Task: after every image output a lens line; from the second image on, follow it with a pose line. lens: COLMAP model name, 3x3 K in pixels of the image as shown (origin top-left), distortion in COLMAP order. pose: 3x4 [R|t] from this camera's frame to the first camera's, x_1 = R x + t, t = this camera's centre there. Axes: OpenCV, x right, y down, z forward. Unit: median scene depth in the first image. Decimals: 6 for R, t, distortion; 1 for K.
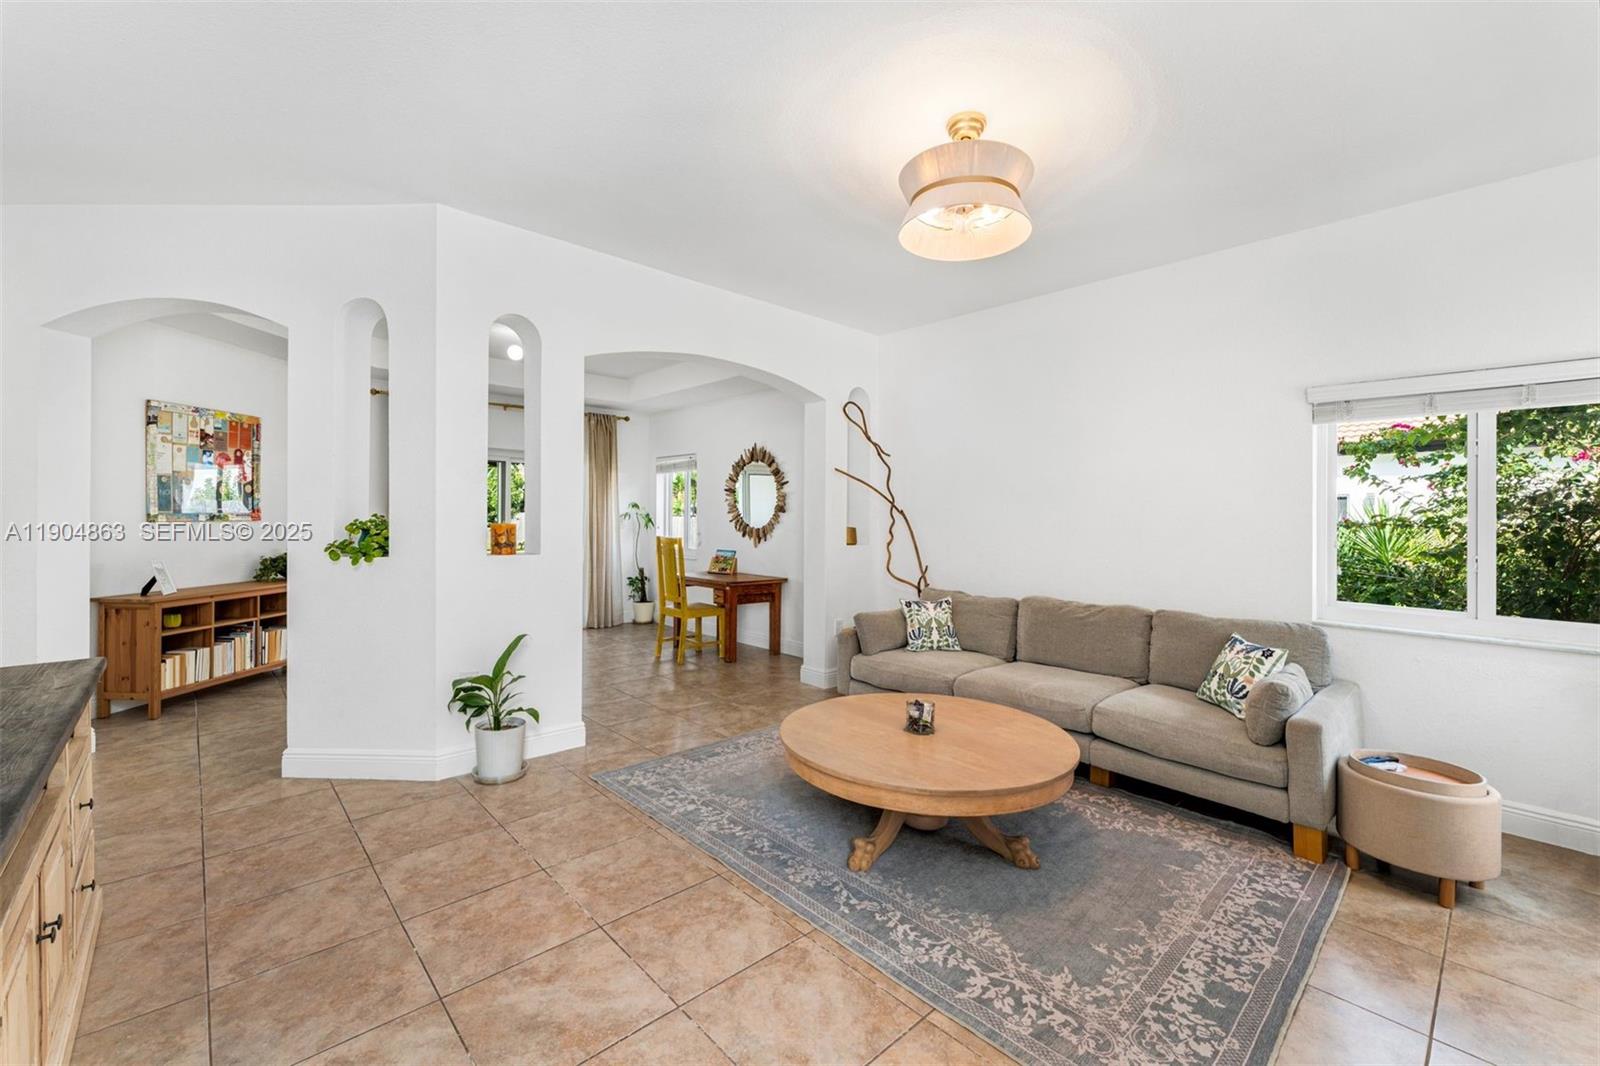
lens RADIAL K [[653.2, 0, 818.8], [0, 653.2, 515.5], [0, 0, 1]] dist [0.001107, 0.000034]
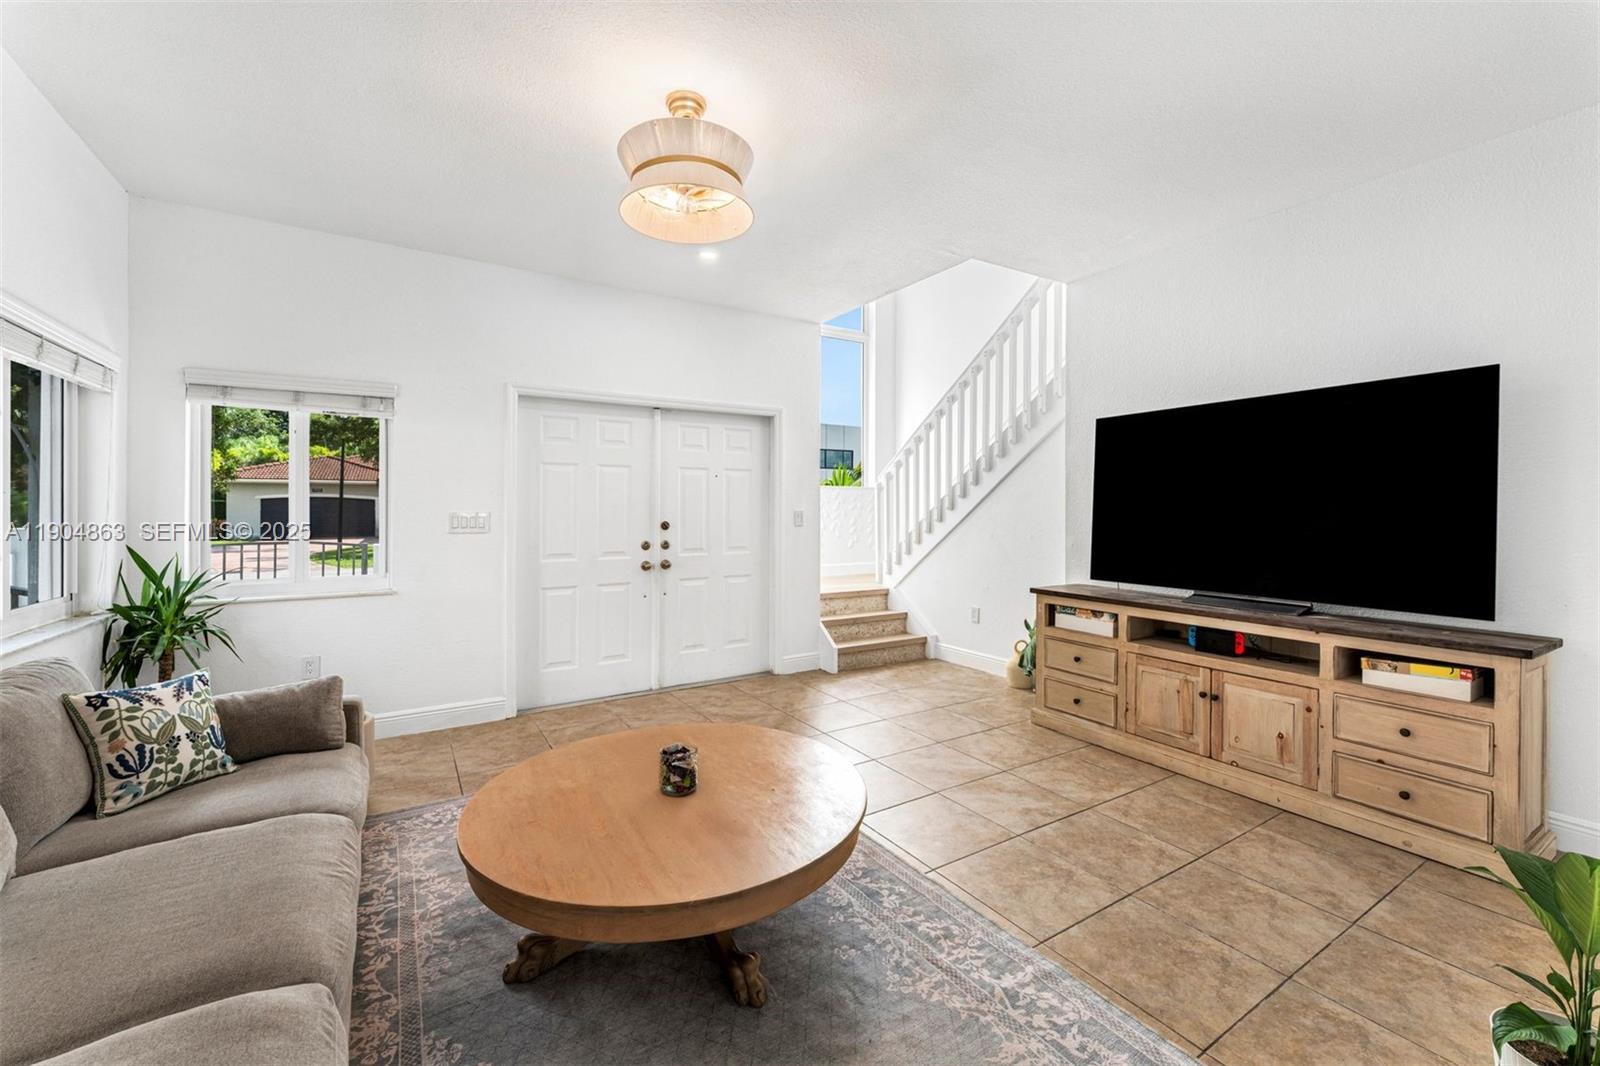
lens RADIAL K [[650.9, 0, 800.2], [0, 650.9, 515.9], [0, 0, 1]] dist [0.001153, -0.000089]
pose [[-0.977433, -0.017144, 0.210548, -0.092686], [-0.014064, 0.999771, 0.016117, 0.002940], [-0.210777, 0.012792, -0.977451, 1.196758]]
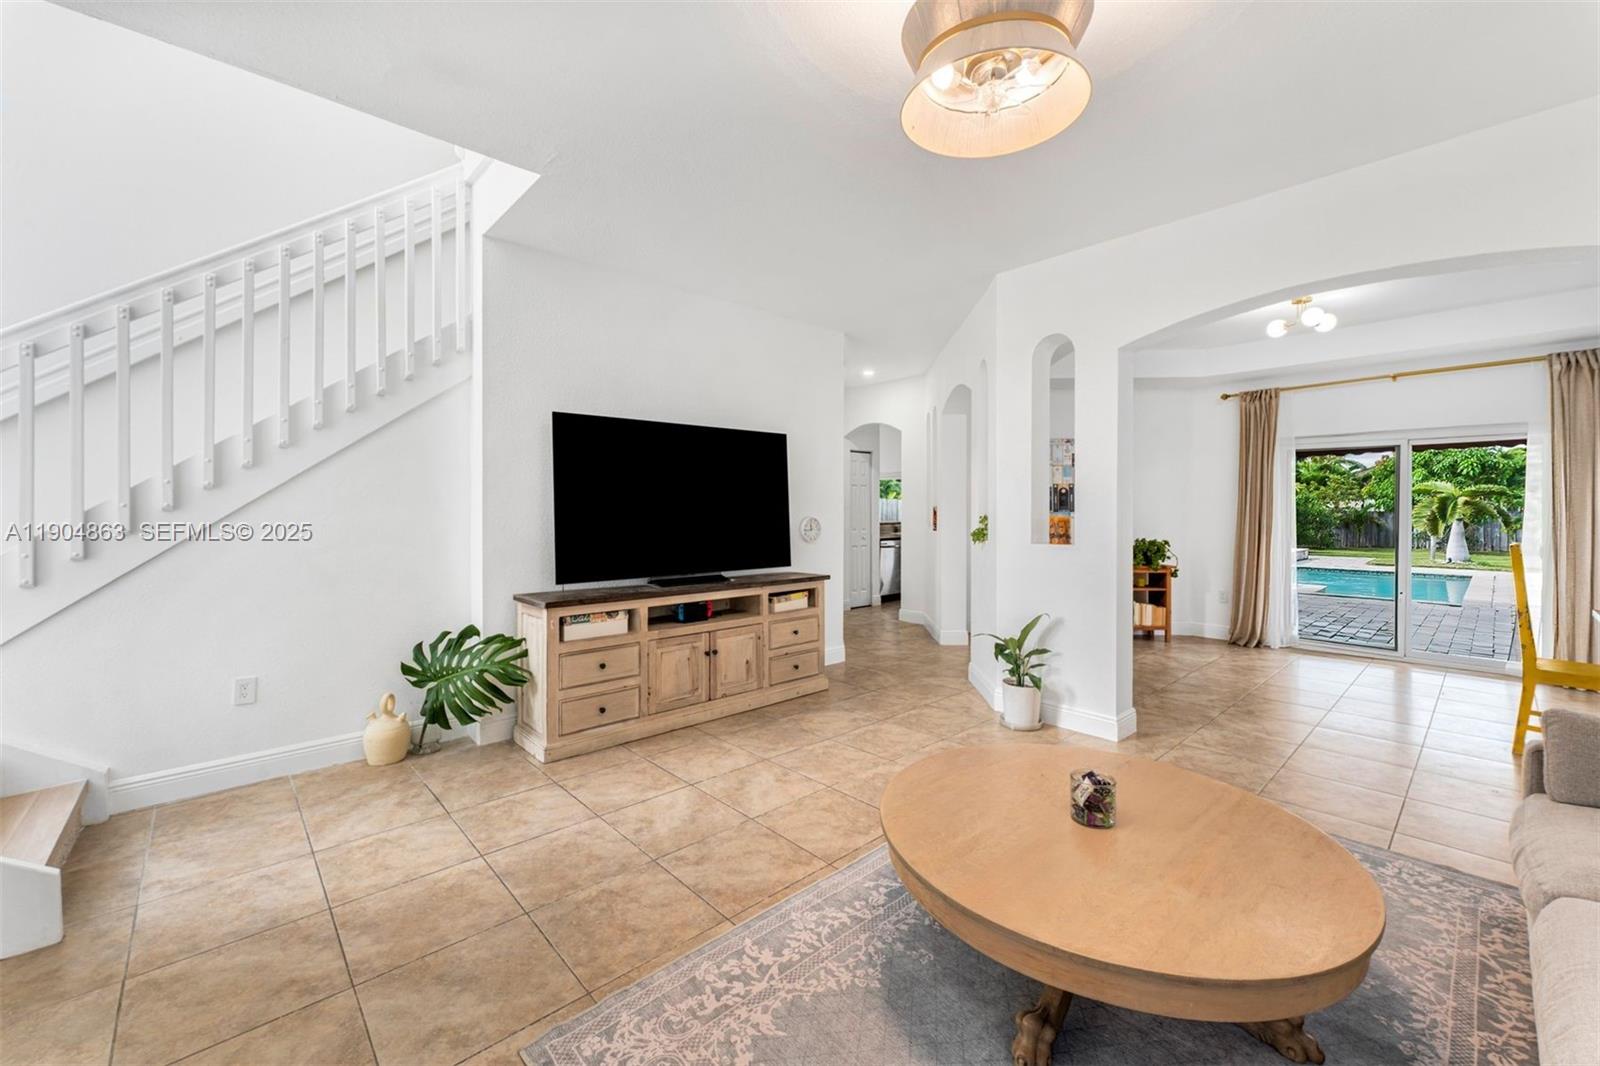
lens RADIAL K [[650.9, 0, 800.2], [0, 650.9, 515.9], [0, 0, 1]] dist [0.001153, -0.000089]
pose [[-0.017505, -0.003634, -0.999840, 0.587850], [-0.002005, 0.999992, -0.003599, 0.014921], [0.999845, 0.001942, -0.017512, 0.500348]]
